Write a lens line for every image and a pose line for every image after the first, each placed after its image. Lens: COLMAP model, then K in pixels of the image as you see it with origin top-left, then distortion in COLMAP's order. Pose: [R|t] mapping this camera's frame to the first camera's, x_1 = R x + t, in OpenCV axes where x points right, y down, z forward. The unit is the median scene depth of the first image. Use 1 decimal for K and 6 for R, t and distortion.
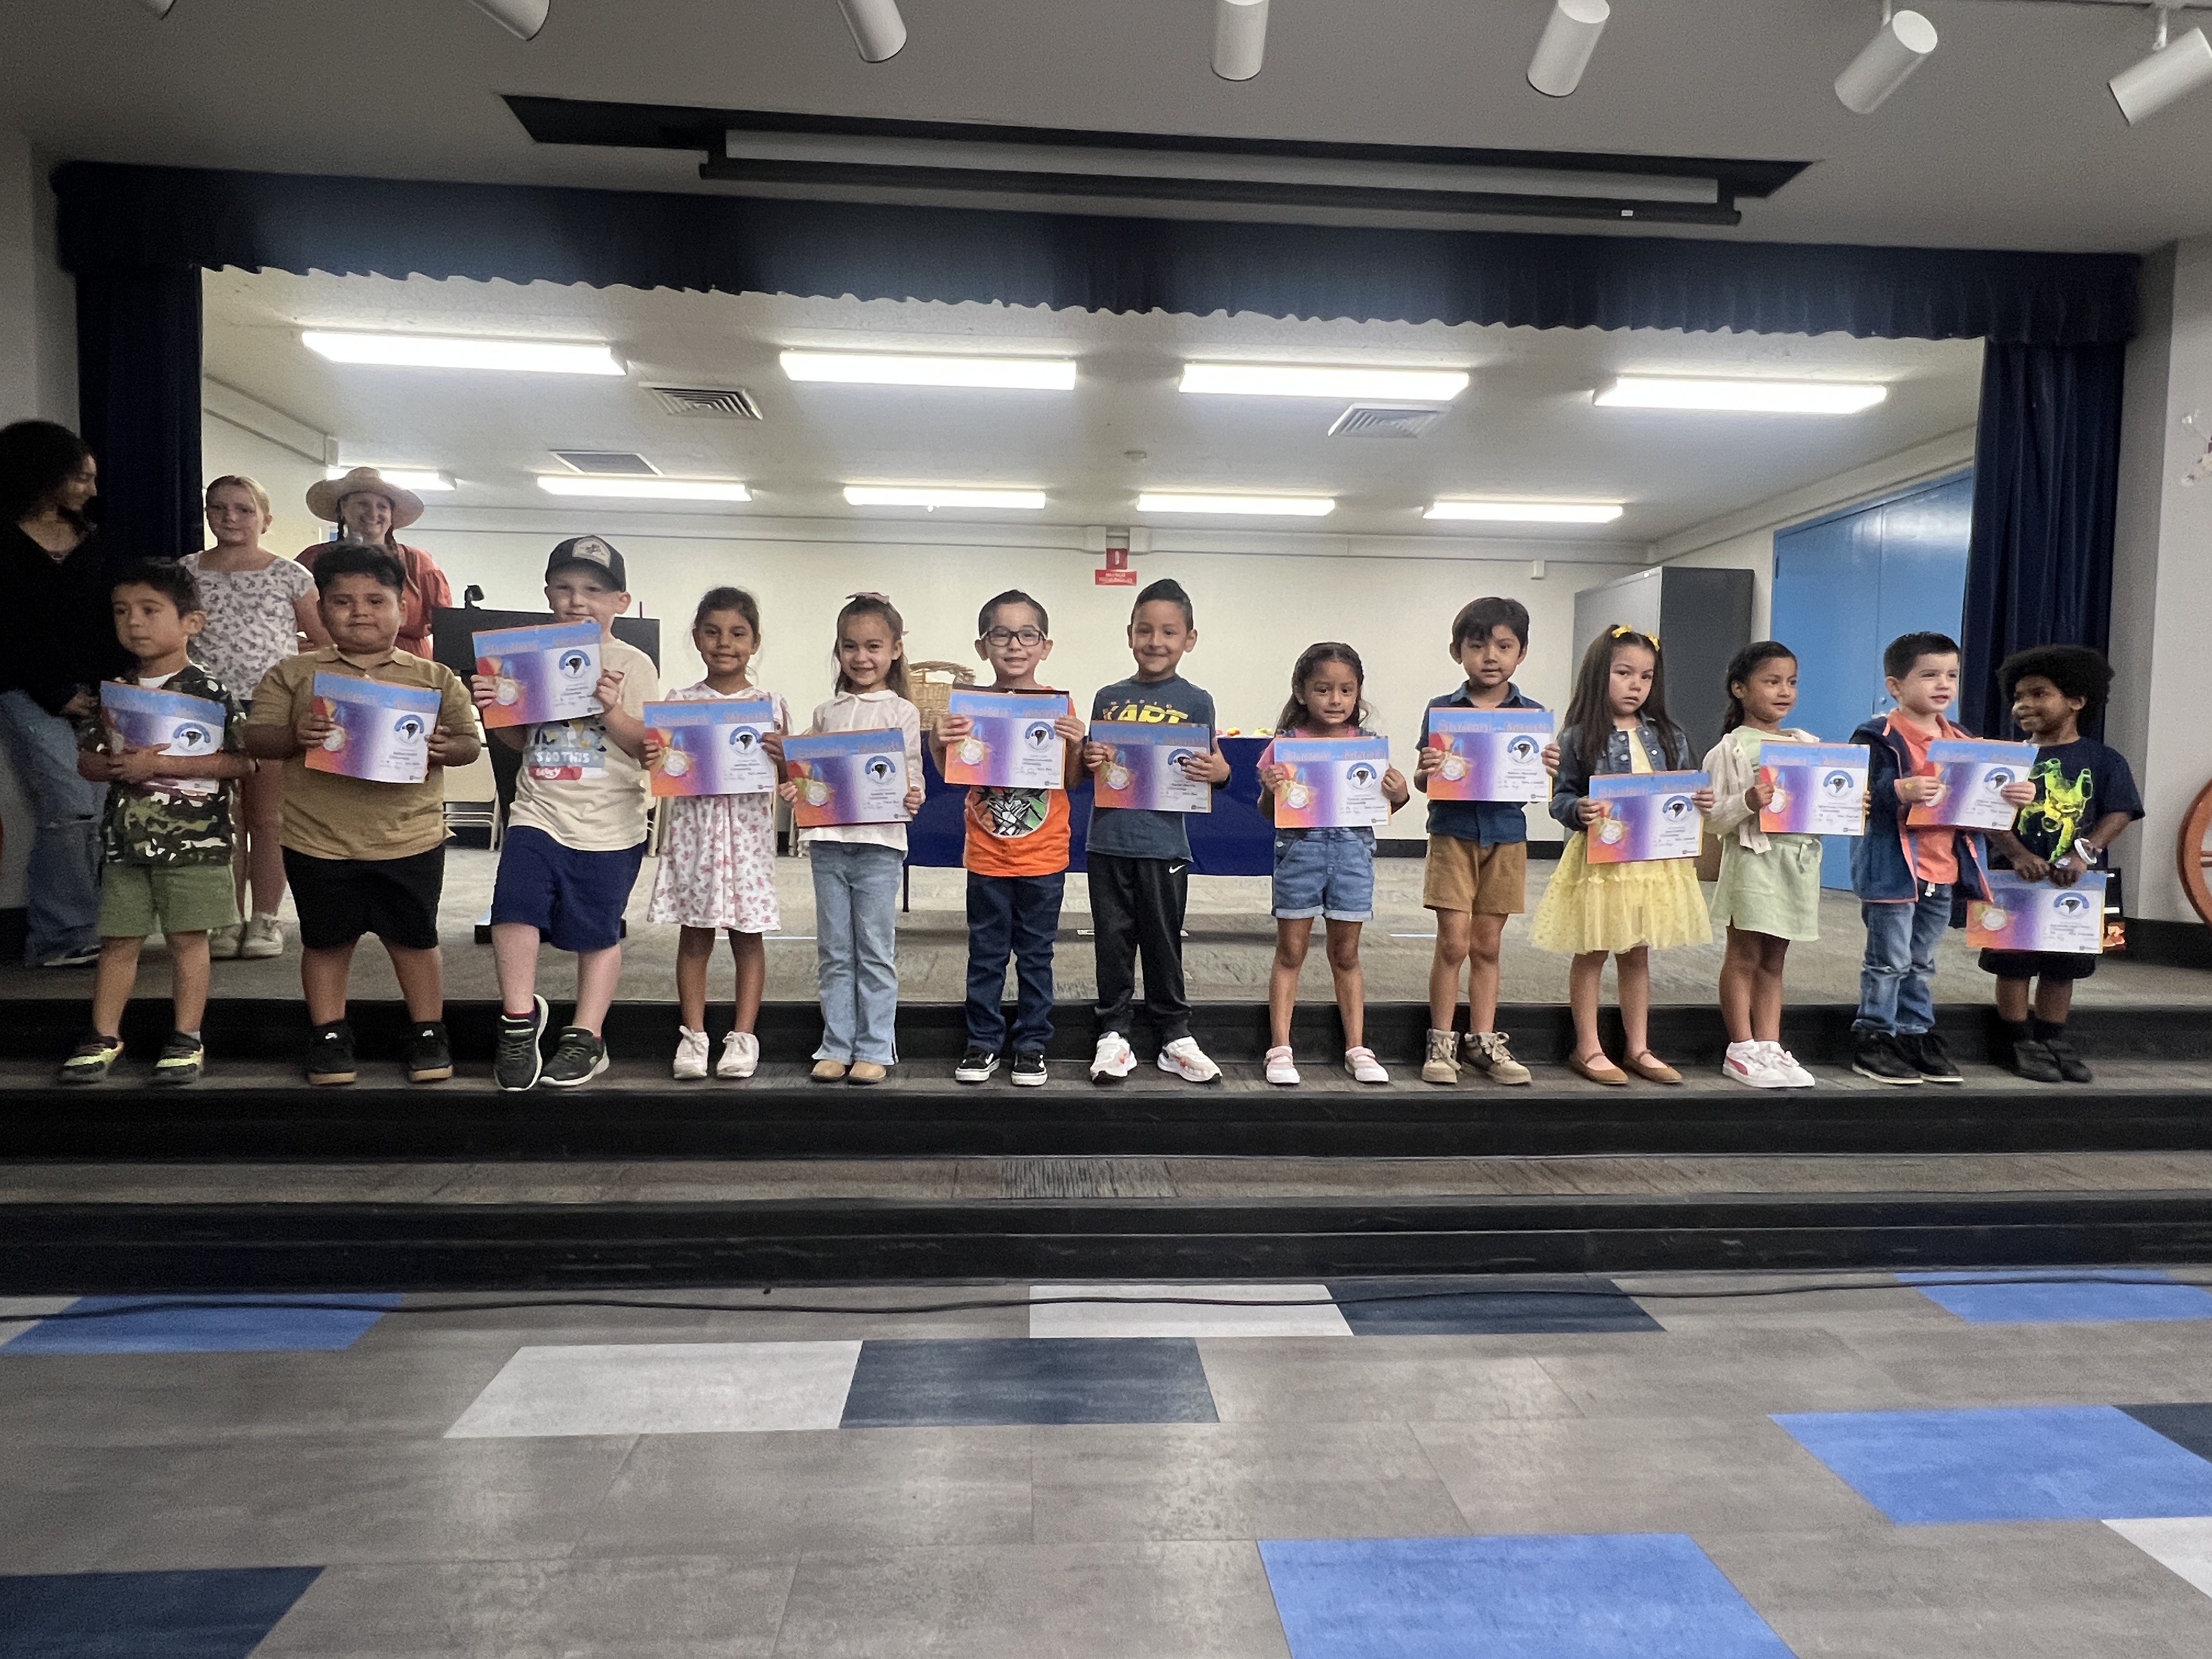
lens RADIAL K [[1236.2, 0, 1106.0], [0, 1236.2, 829.5], [0, 0, 1]] dist [-0.003333, 0.001341]
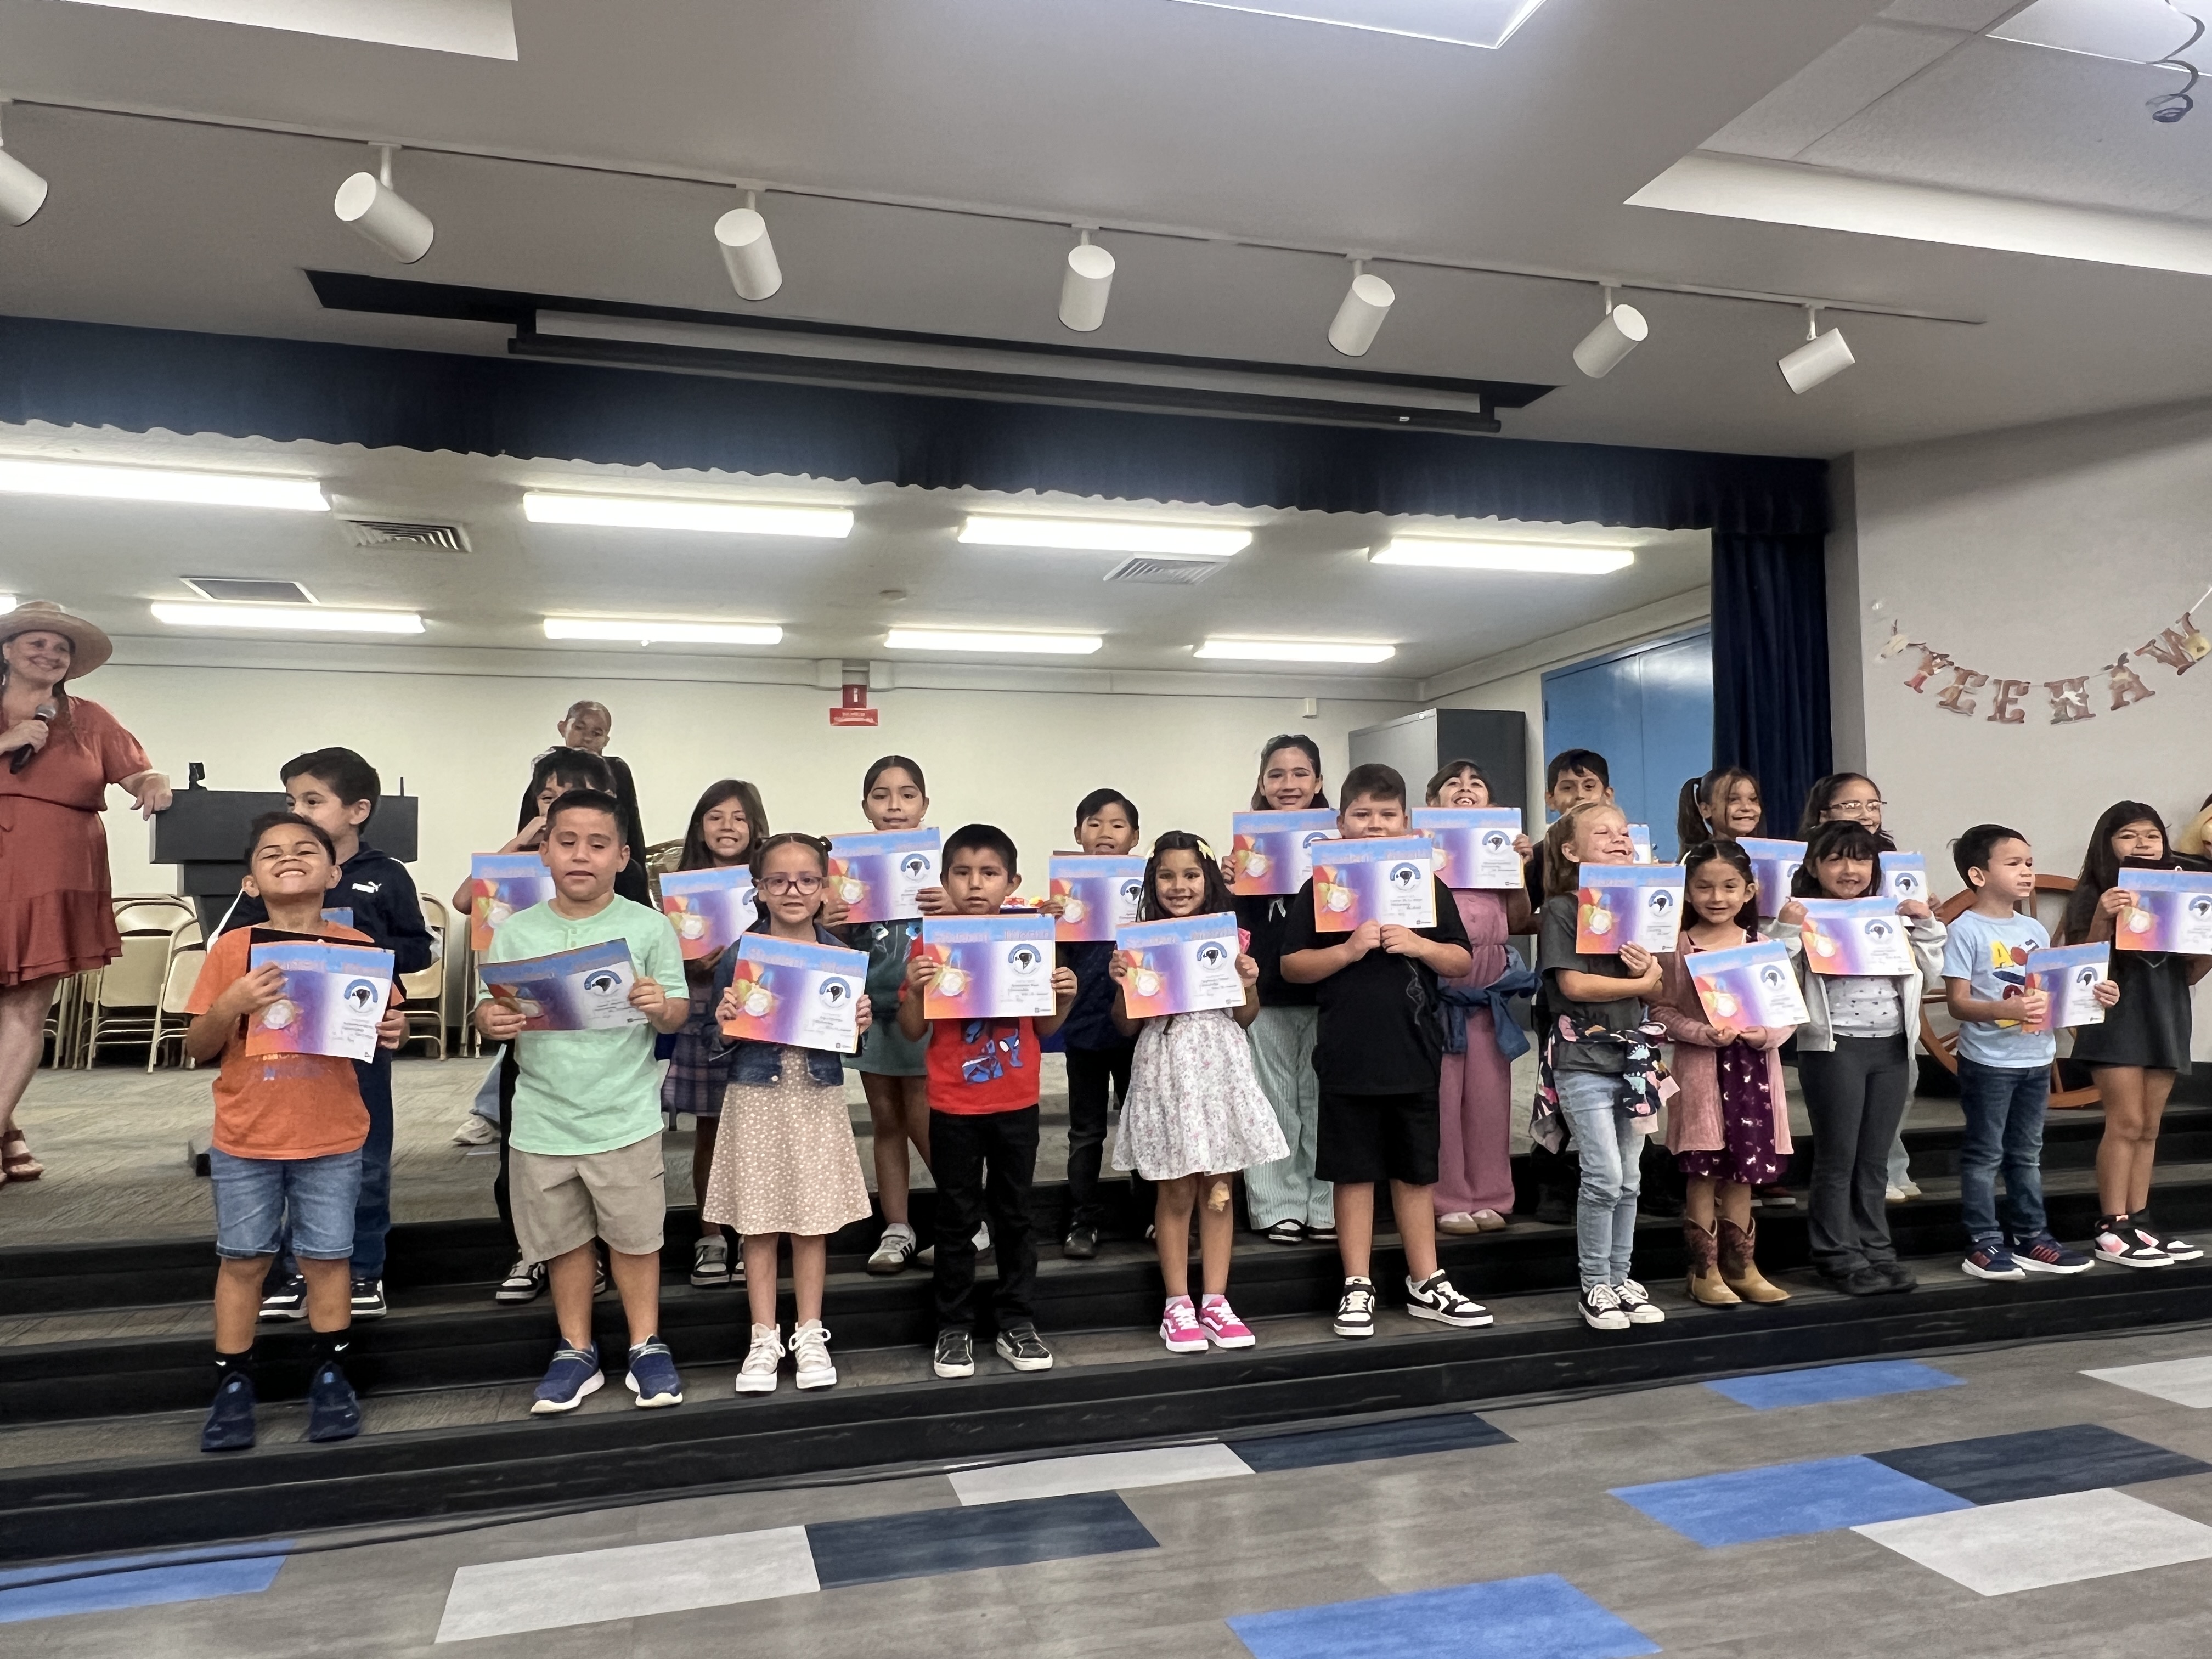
lens RADIAL K [[1534.1, 0, 1106.0], [0, 1534.1, 829.5], [0, 0, 1]] dist [-0.000049, -0.003750]
pose [[0.977059, -0.017801, 0.212225, -0.127223], [0.040634, 0.993776, -0.103719, -0.012349], [-0.209058, 0.109963, 0.971701, -0.216934]]
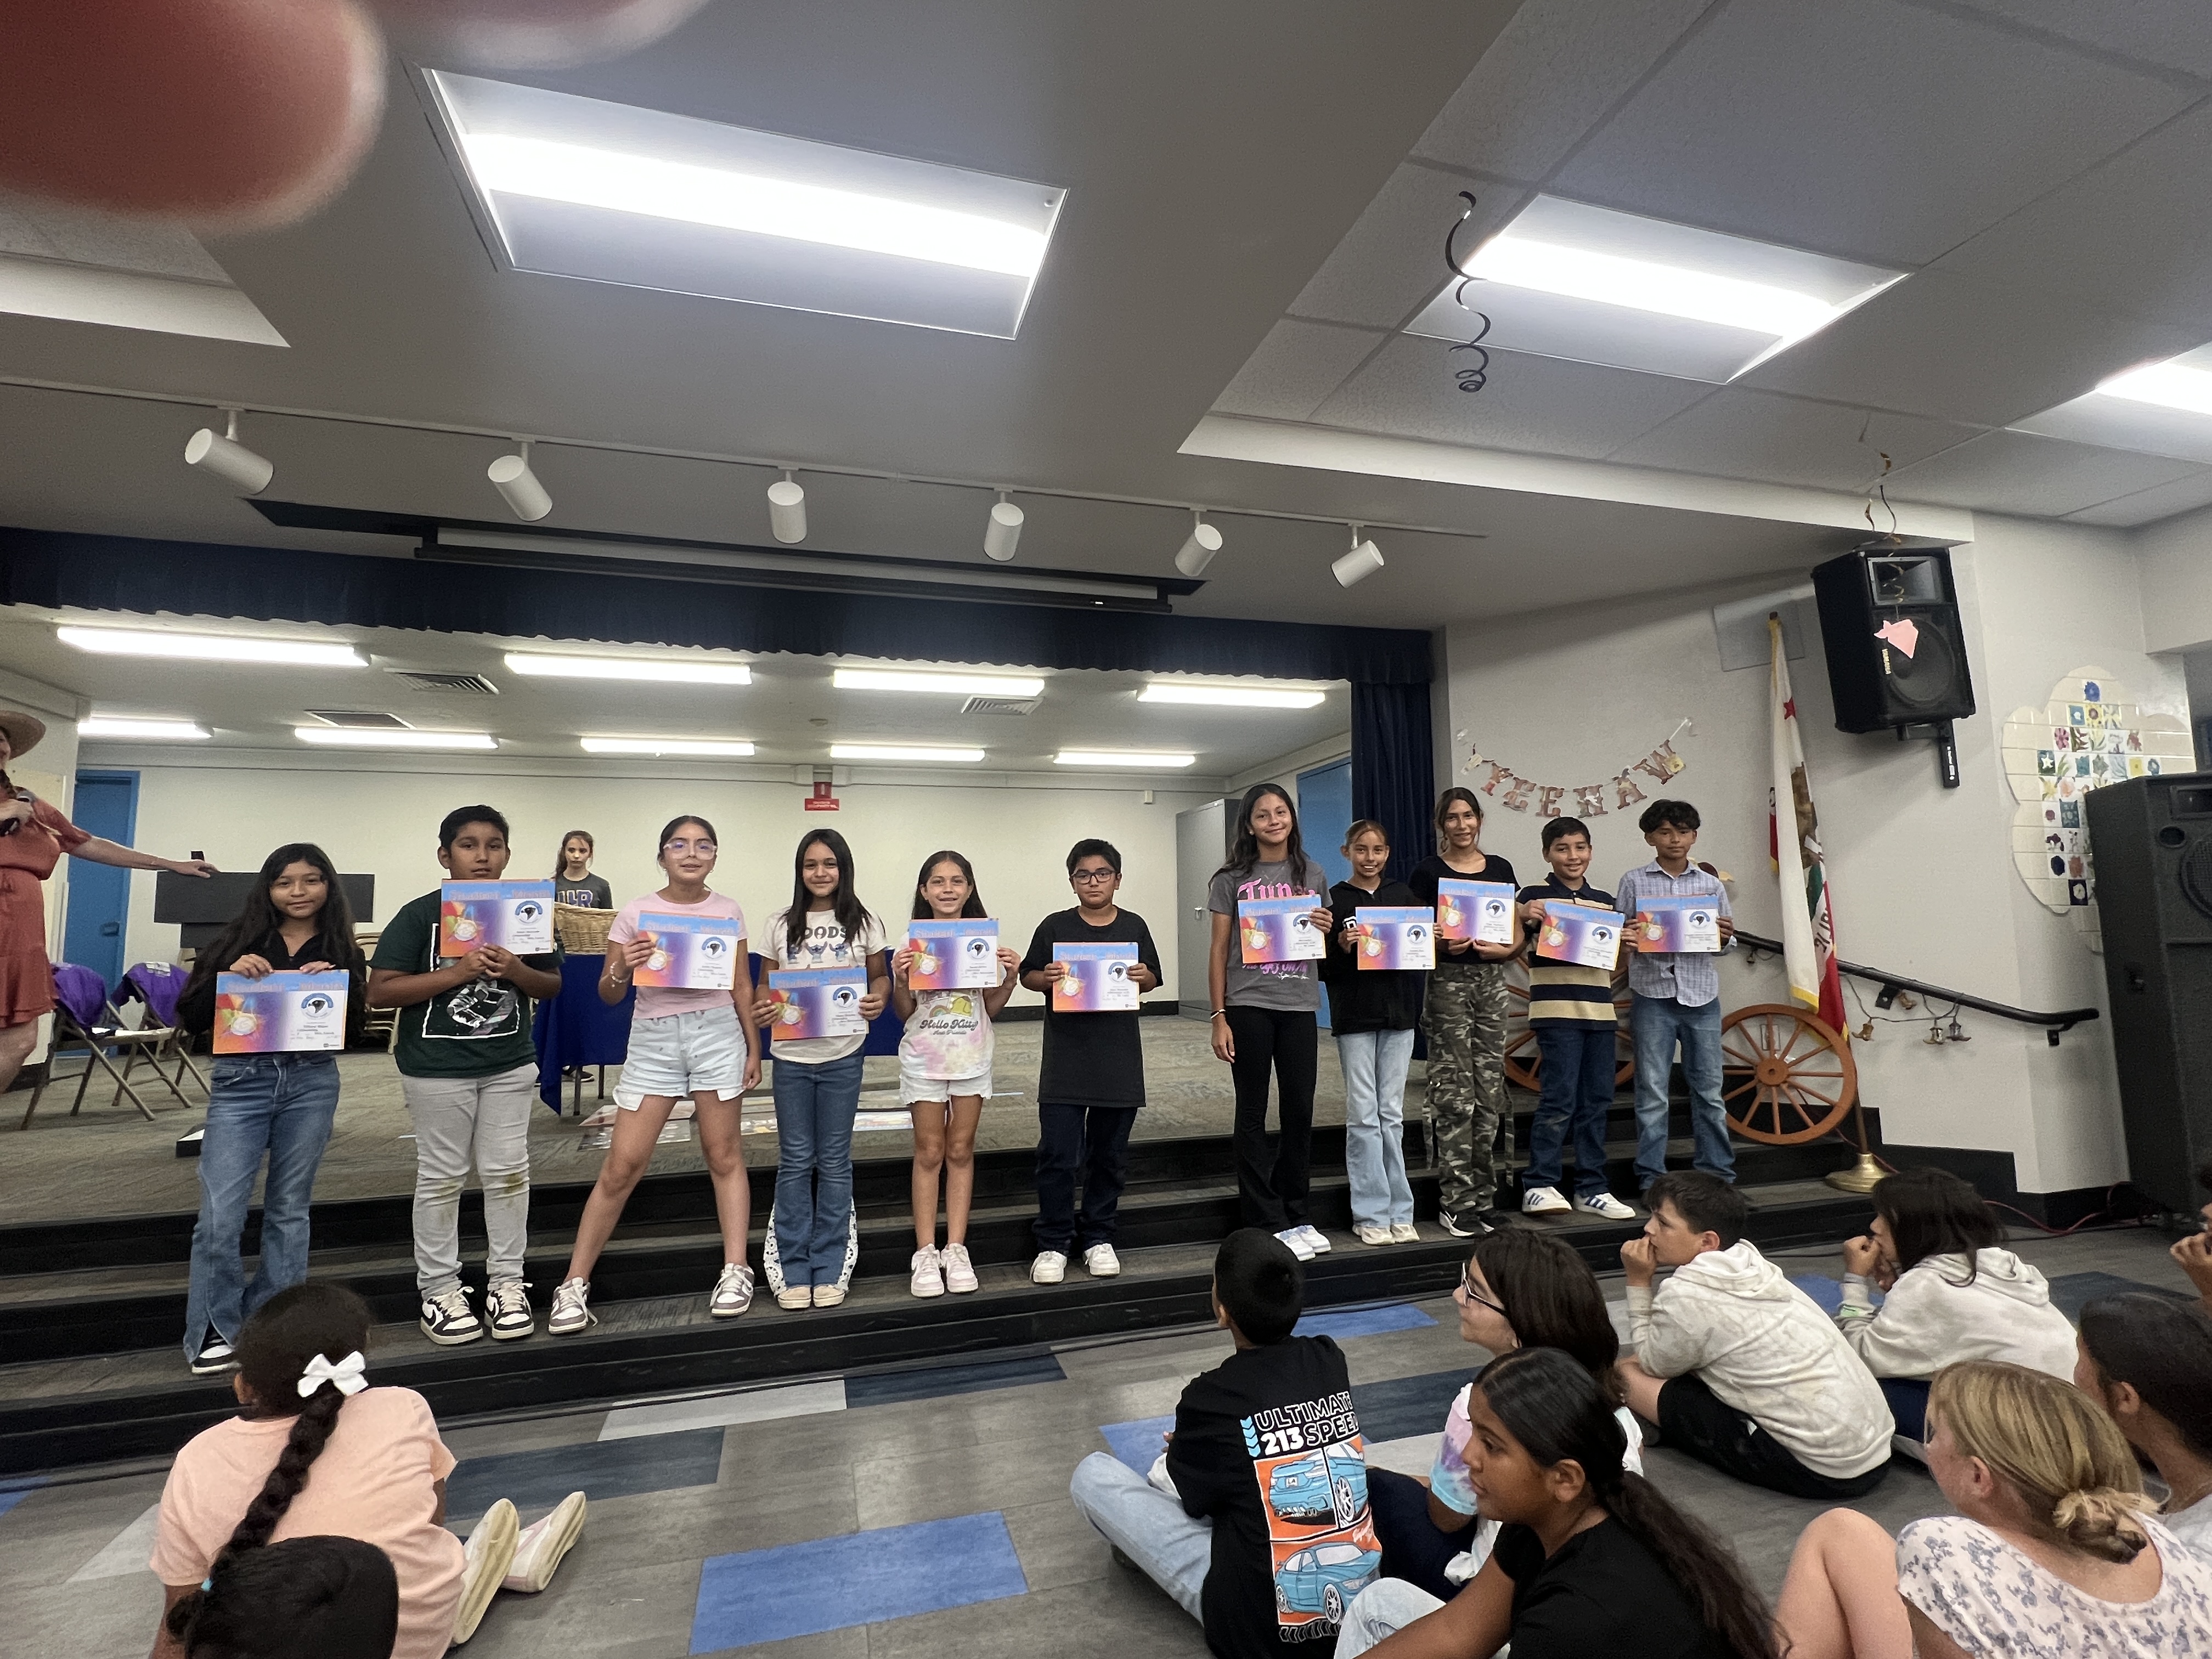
lens RADIAL K [[1043.0, 0, 1104.5], [0, 1043.0, 826.7], [0, 0, 1]] dist [-0.000515, 0.000174]
pose [[0.975949, -0.009570, 0.217787, 0.147382], [0.042205, 0.988429, -0.145693, -0.040783], [-0.213873, 0.151380, 0.965061, -0.201258]]
